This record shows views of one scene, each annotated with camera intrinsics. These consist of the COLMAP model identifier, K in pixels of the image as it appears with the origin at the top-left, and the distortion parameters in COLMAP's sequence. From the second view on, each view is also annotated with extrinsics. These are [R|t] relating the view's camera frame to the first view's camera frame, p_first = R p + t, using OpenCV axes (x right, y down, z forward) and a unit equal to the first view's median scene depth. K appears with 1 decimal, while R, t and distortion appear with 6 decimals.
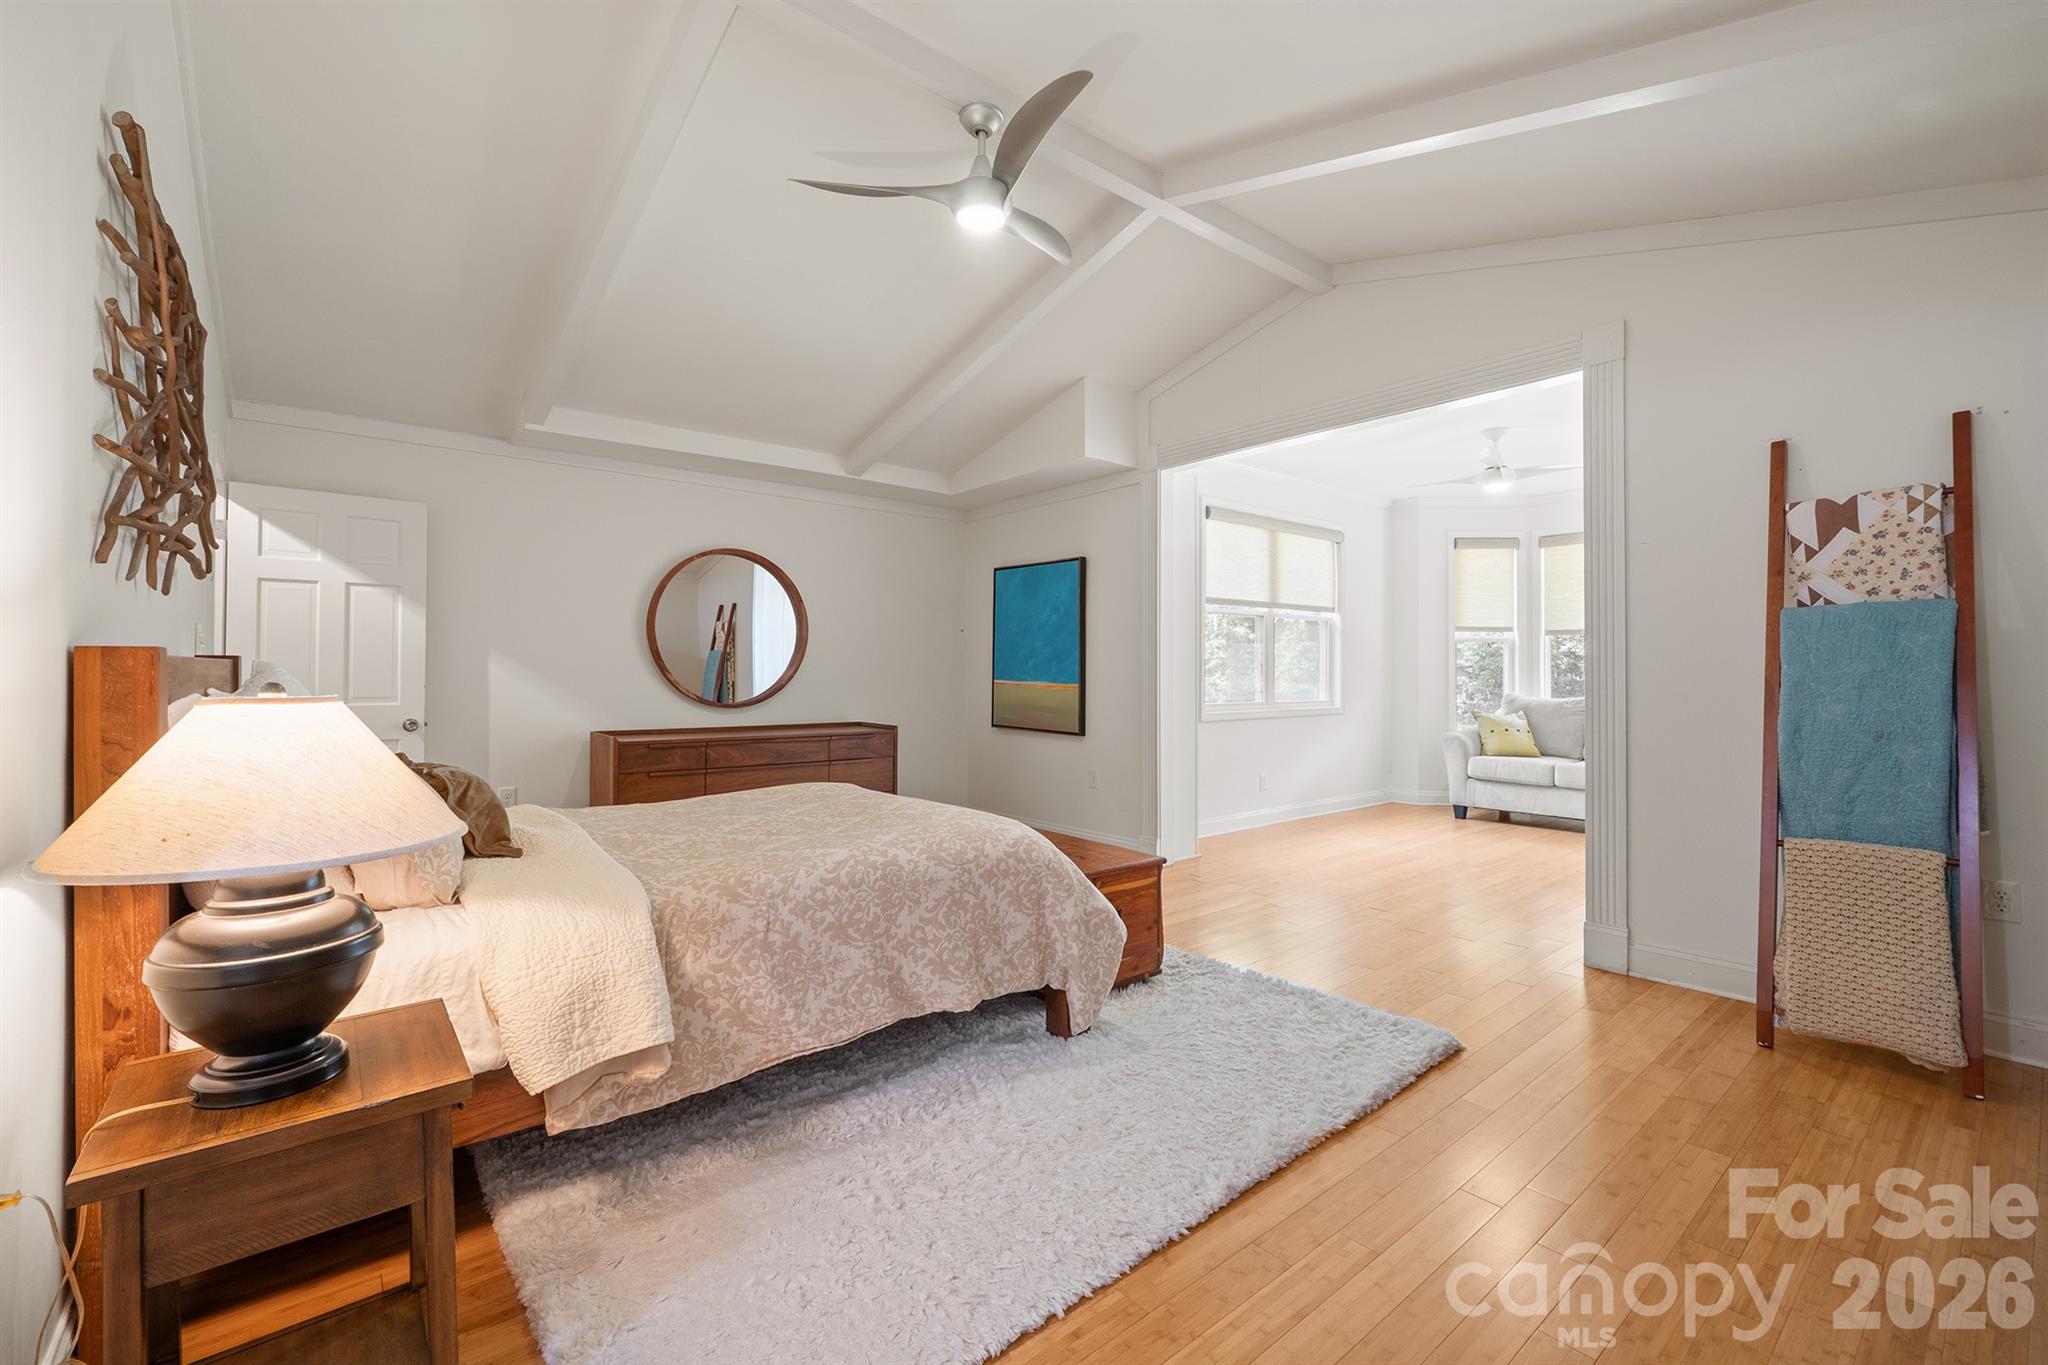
lens RADIAL K [[869.7, 0, 1030.0], [0, 869.7, 677.8], [0, 0, 1]] dist [-0.006717, 0.000152]
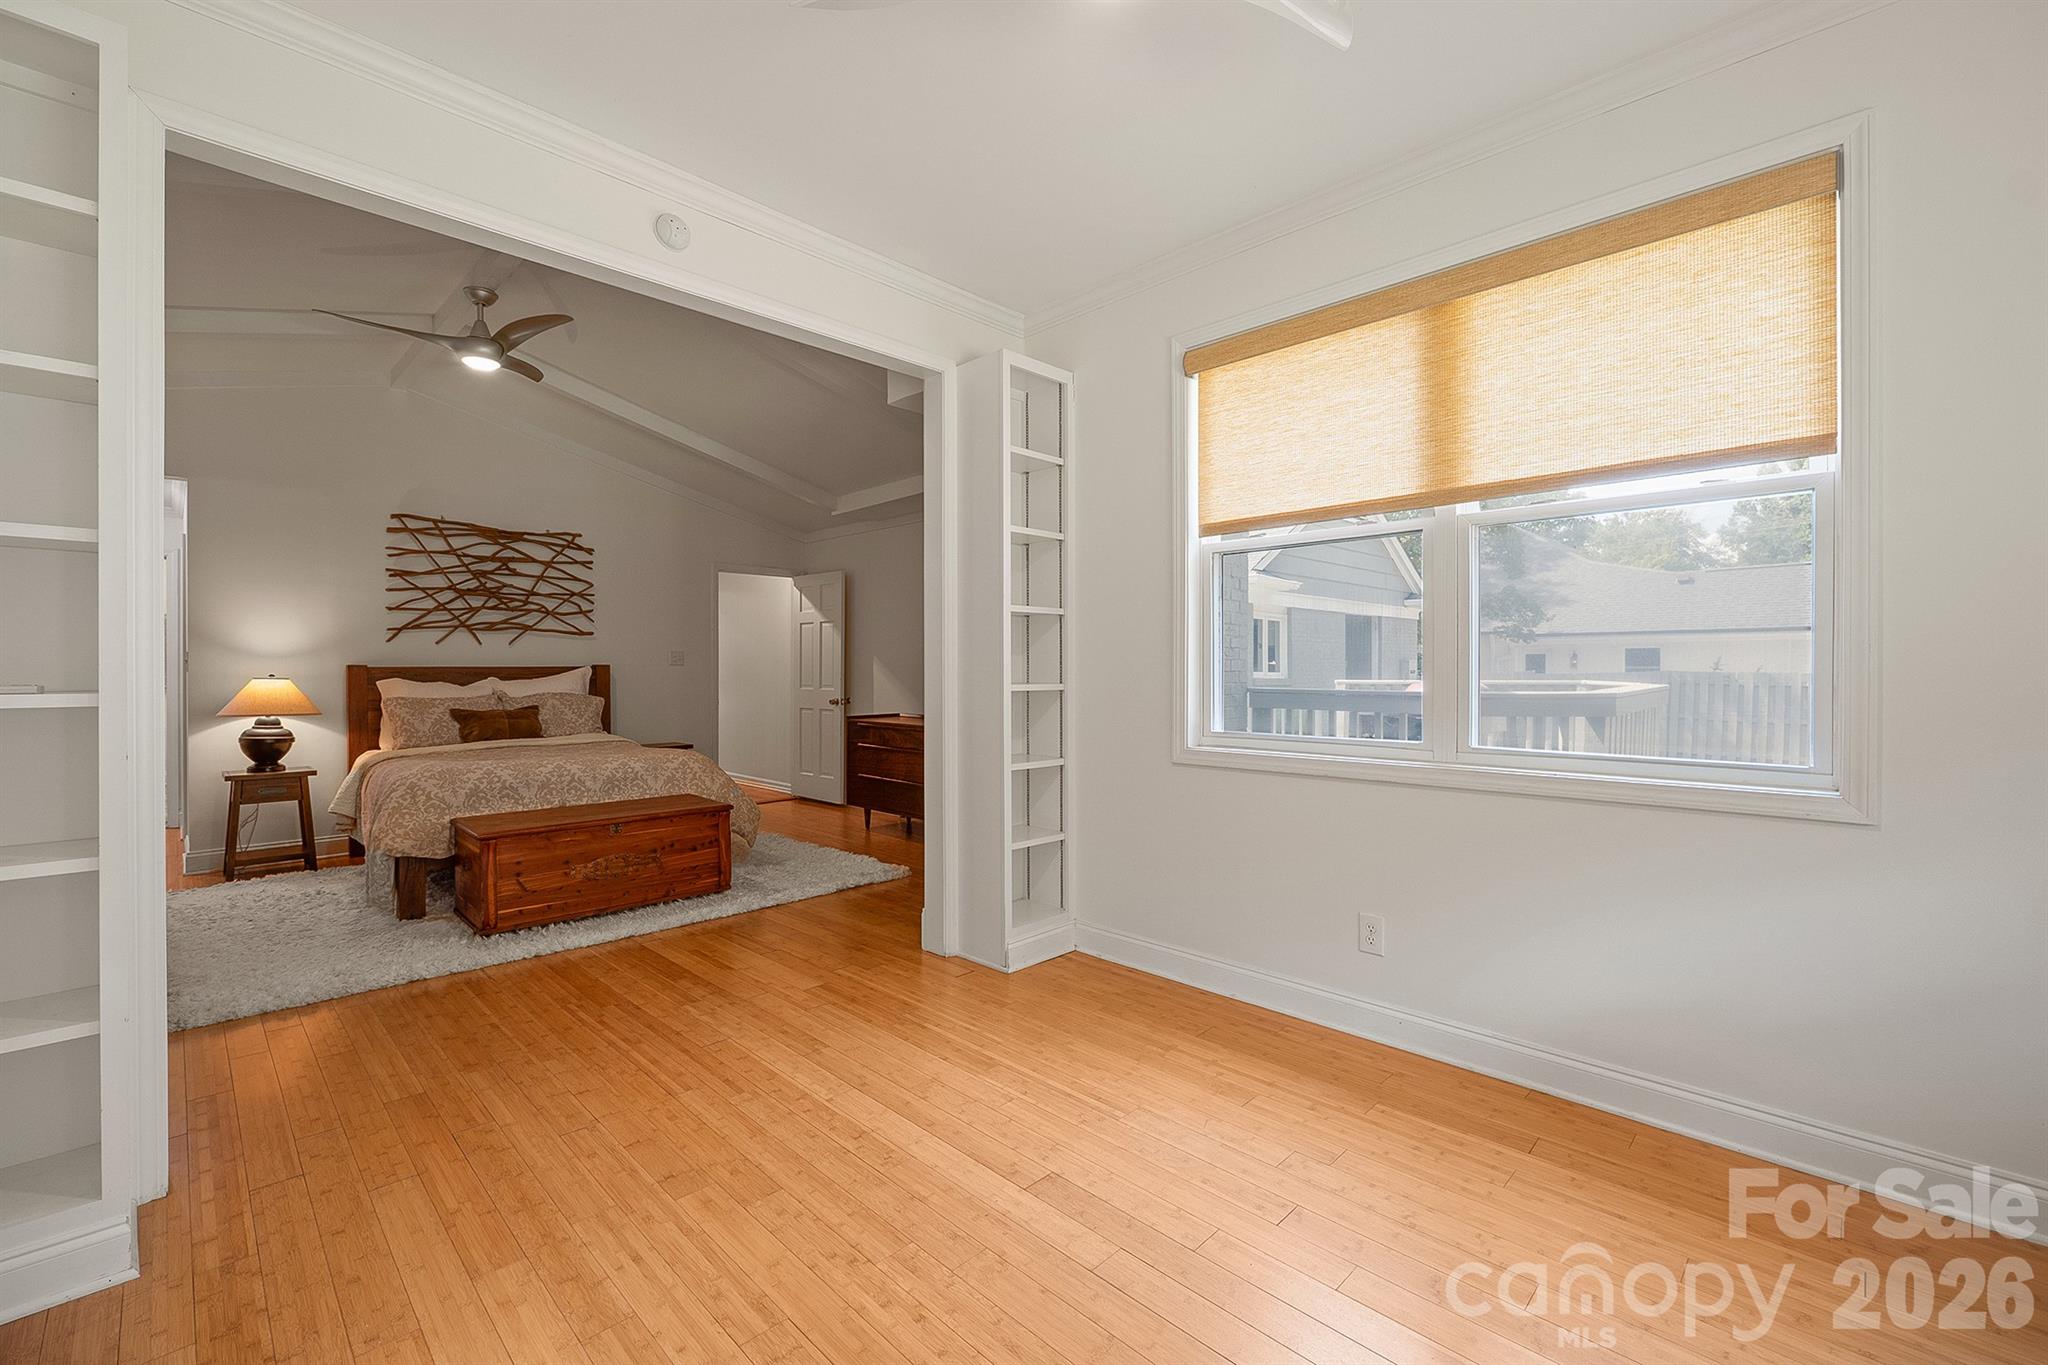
lens RADIAL K [[869.7, 0, 1040.7], [0, 869.7, 679.3], [0, 0, 1]] dist [-0.006717, 0.000152]
pose [[0.089169, 0.010171, -0.995965, 0.802682], [-0.003866, 0.999944, 0.009865, -0.006471], [0.996009, 0.002971, 0.089204, 0.967604]]
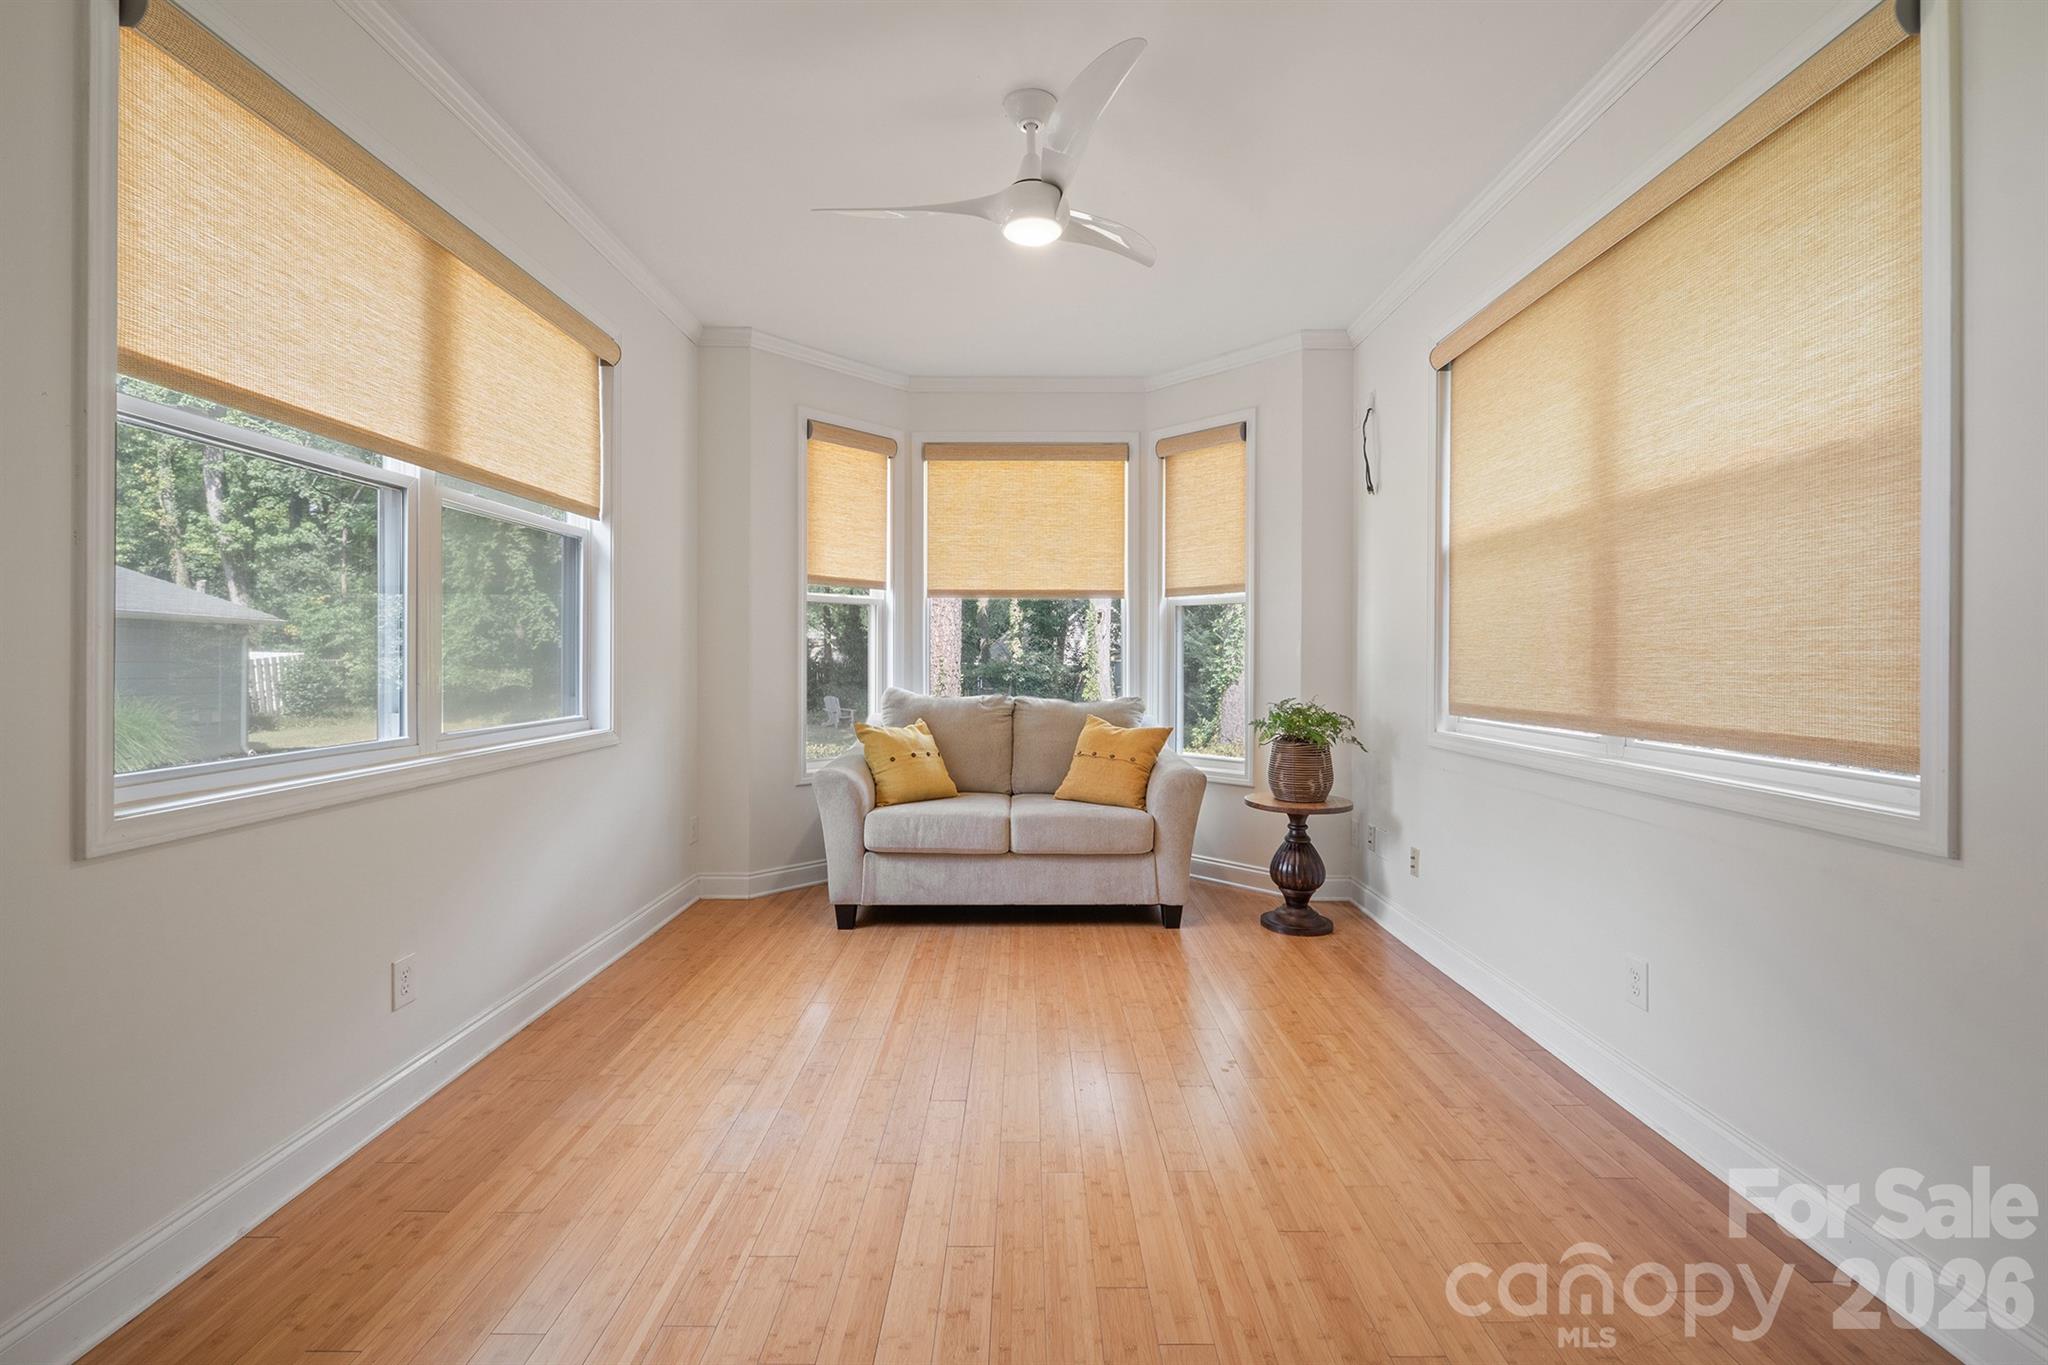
lens RADIAL K [[869.7, 0, 1024.1], [0, 869.7, 663.9], [0, 0, 1]] dist [-0.006717, 0.000152]
pose [[0.646503, -0.004485, 0.762898, 0.201606], [0.000487, 0.999985, 0.005466, -0.004041], [-0.762911, -0.003162, 0.646496, 0.724874]]
